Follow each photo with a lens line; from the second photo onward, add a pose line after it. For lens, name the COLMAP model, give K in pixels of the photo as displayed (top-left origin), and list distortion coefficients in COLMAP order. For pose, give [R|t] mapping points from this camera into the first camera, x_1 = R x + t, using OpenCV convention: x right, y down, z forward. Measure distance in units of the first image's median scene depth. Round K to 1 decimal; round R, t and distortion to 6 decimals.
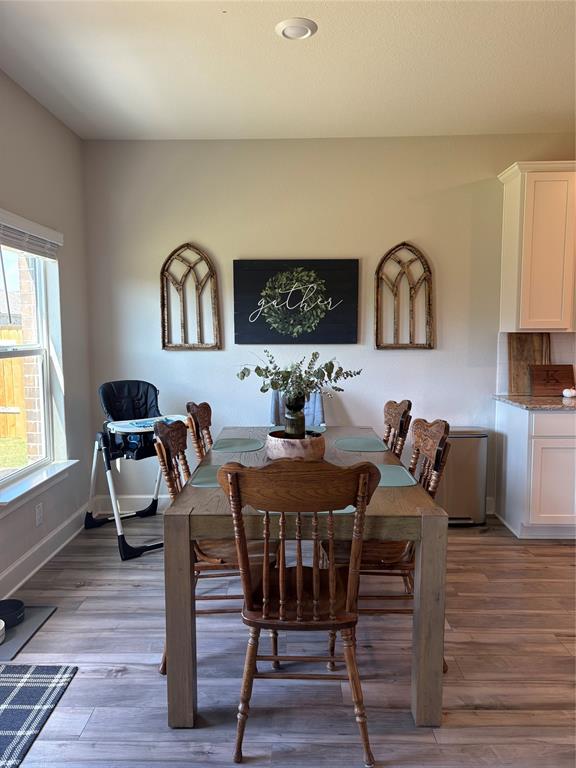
lens RADIAL K [[577.4, 0, 286.2], [0, 577.4, 385.5], [0, 0, 1]] dist [0.035011, -0.035262]
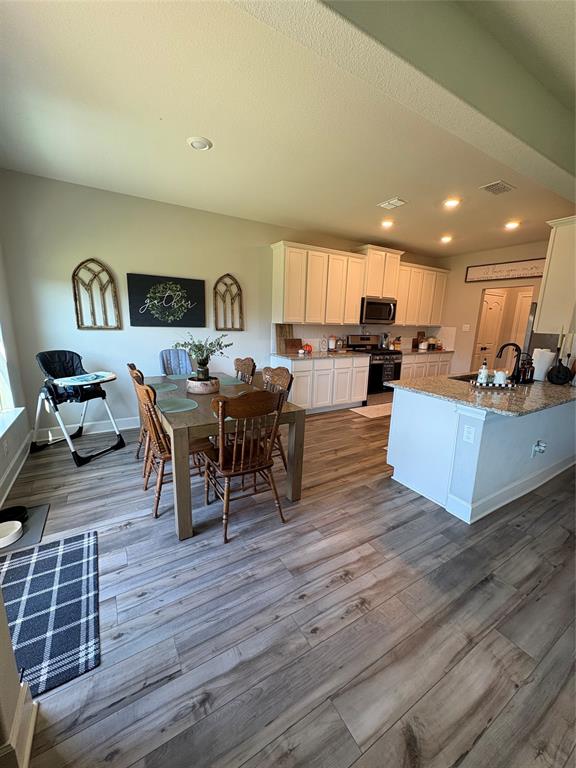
lens RADIAL K [[305.7, 0, 288.2], [0, 305.7, 382.0], [0, 0, 1]] dist [0.002294, -0.000711]
pose [[0.844962, -0.077992, 0.529109, -0.194625], [0.016809, 0.992694, 0.119482, -0.012225], [-0.534562, -0.092064, 0.840100, 0.023248]]
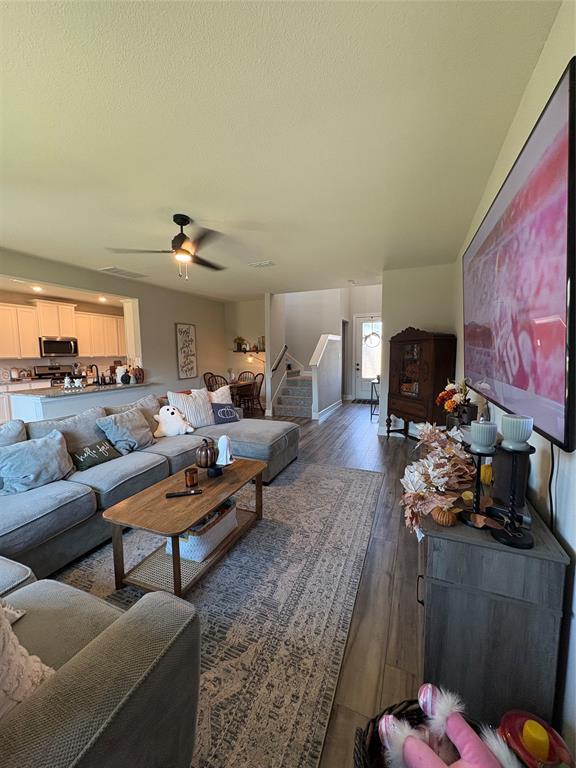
lens RADIAL K [[305.7, 0, 287.4], [0, 305.7, 383.2], [0, 0, 1]] dist [0.002294, -0.000711]
pose [[0.374860, -0.092193, 0.922486, -0.286256], [0.098591, 0.993365, 0.059213, 0.078232], [-0.921824, 0.068752, 0.381462, -0.903834]]
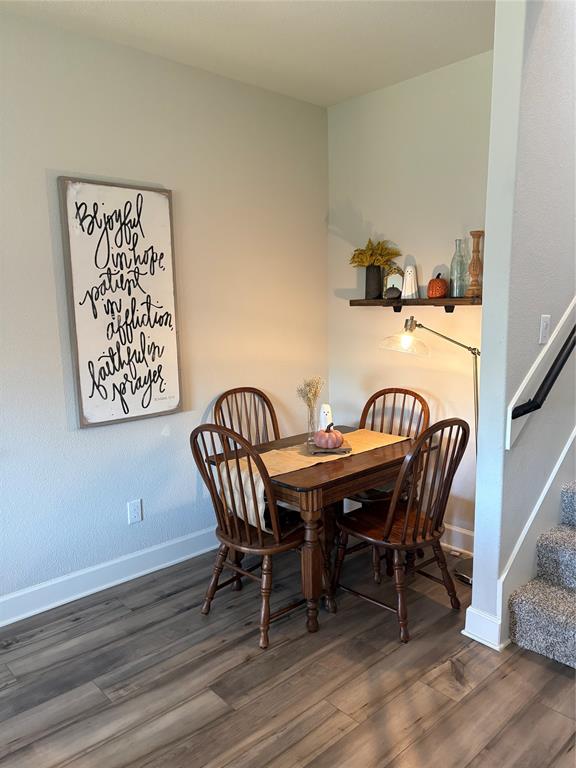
lens RADIAL K [[577.4, 0, 288.5], [0, 577.4, 385.5], [0, 0, 1]] dist [0.035011, -0.035262]
pose [[0.723506, -0.107796, 0.681850, 0.727451], [0.077600, 0.994172, 0.074832, 0.011325], [-0.685943, -0.001230, 0.727654, -0.435394]]
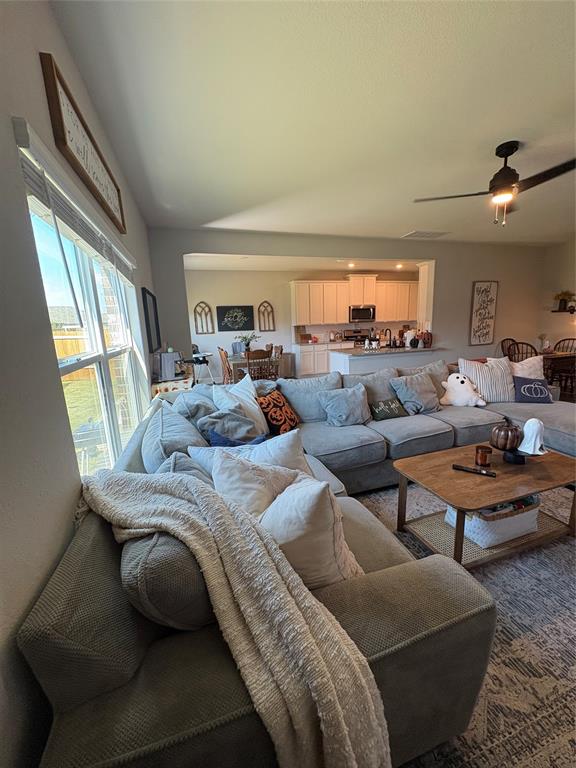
lens RADIAL K [[305.7, 0, 286.9], [0, 305.7, 383.1], [0, 0, 1]] dist [0.002294, -0.000711]
pose [[0.947281, -0.089782, 0.307567, -0.302889], [0.061496, 0.993037, 0.100473, 0.075304], [-0.314446, -0.076262, 0.946207, -0.882712]]
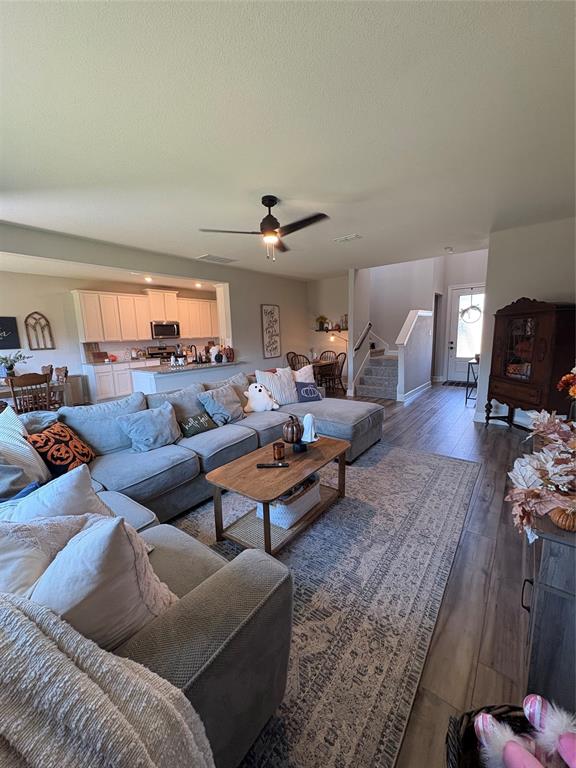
lens RADIAL K [[305.7, 0, 287.3], [0, 305.7, 383.5], [0, 0, 1]] dist [0.002294, -0.000711]
pose [[0.600074, -0.143185, 0.787026, -0.292082], [0.103735, 0.989471, 0.100923, 0.076642], [-0.793190, 0.021080, 0.608609, -0.894967]]
